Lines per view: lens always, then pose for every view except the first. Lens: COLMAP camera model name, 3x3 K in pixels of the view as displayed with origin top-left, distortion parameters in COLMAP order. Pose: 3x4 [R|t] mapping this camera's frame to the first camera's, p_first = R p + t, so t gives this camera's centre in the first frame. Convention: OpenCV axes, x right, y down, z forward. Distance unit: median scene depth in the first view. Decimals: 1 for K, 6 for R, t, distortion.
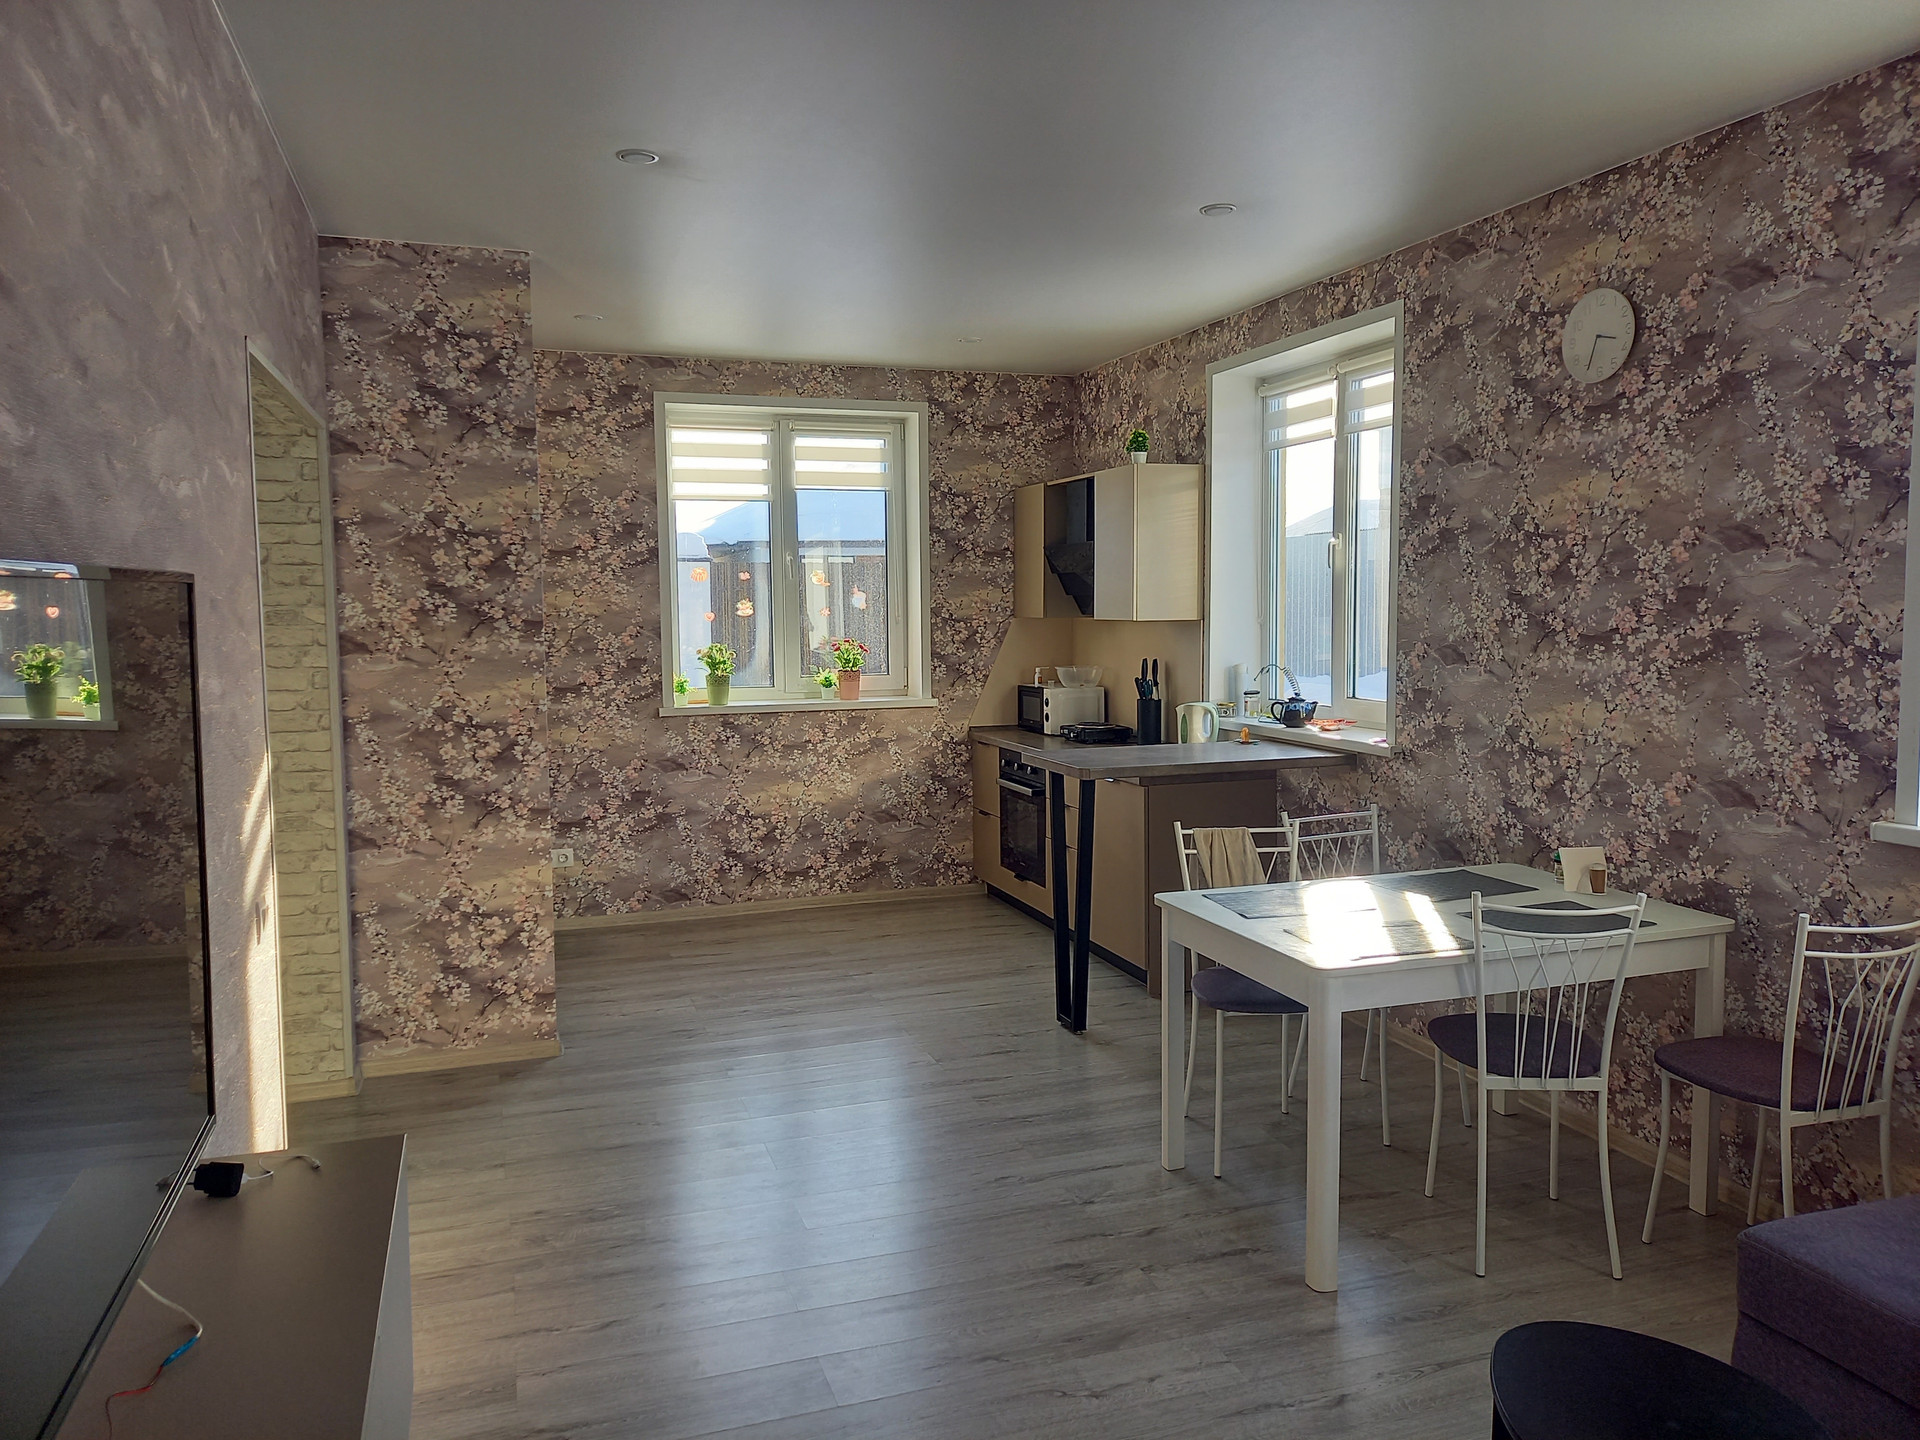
lens RADIAL K [[1398.2, 0, 968.4], [0, 1398.2, 715.6], [0, 0, 1]] dist [0.063747, -0.034772]
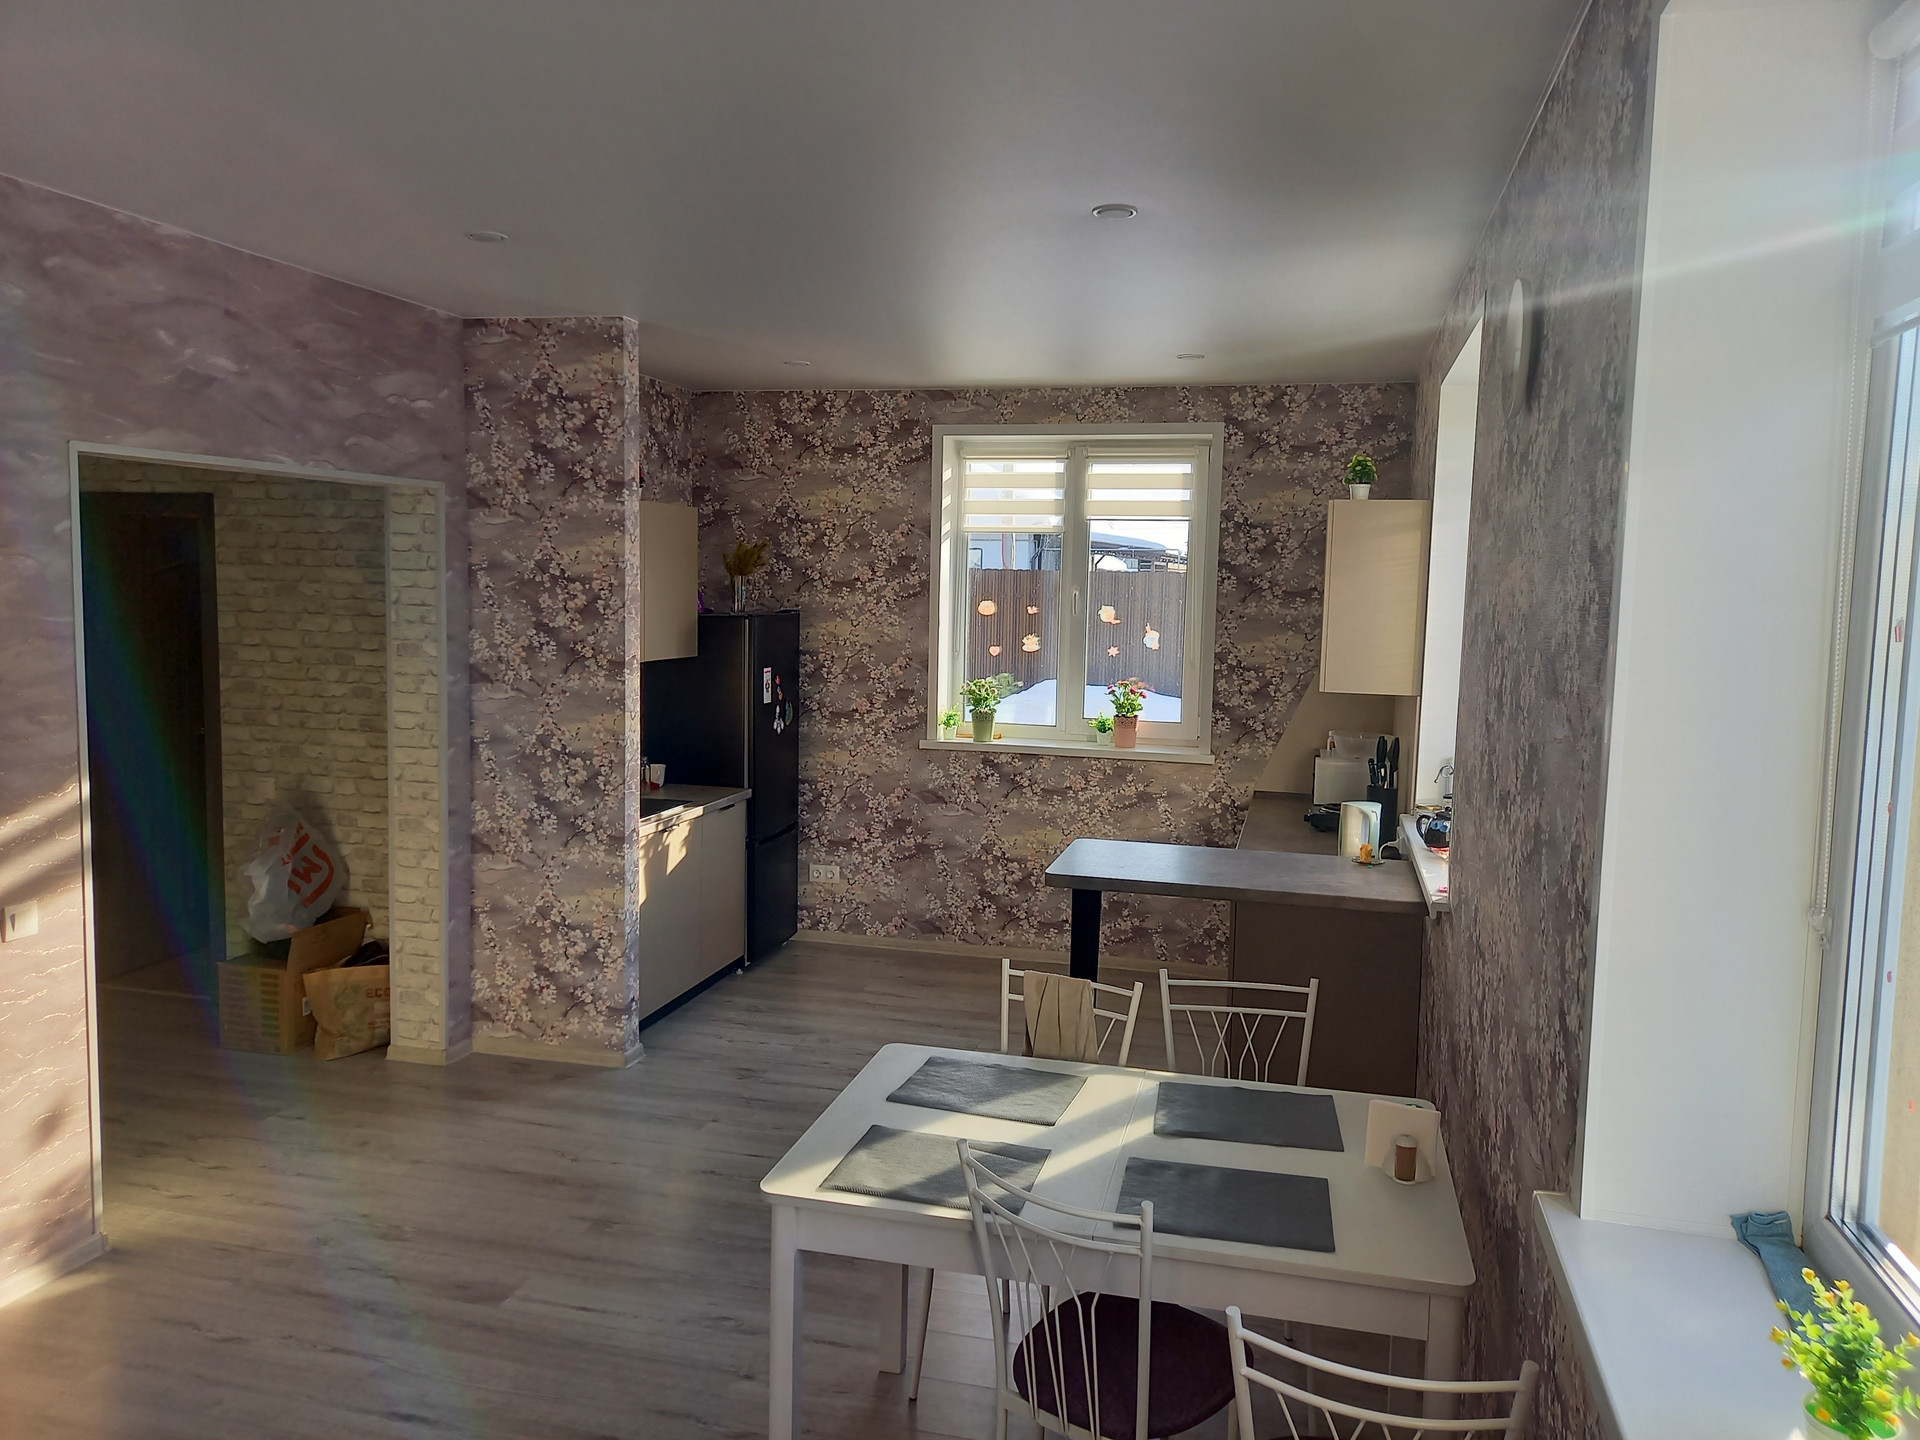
lens RADIAL K [[1398.2, 0, 962.3], [0, 1398.2, 719.4], [0, 0, 1]] dist [0.063747, -0.034772]
pose [[0.833424, 0.083535, -0.546285, 0.349666], [-0.077369, 0.996411, 0.034329, -0.056631], [0.547192, 0.013655, 0.836896, 0.177324]]
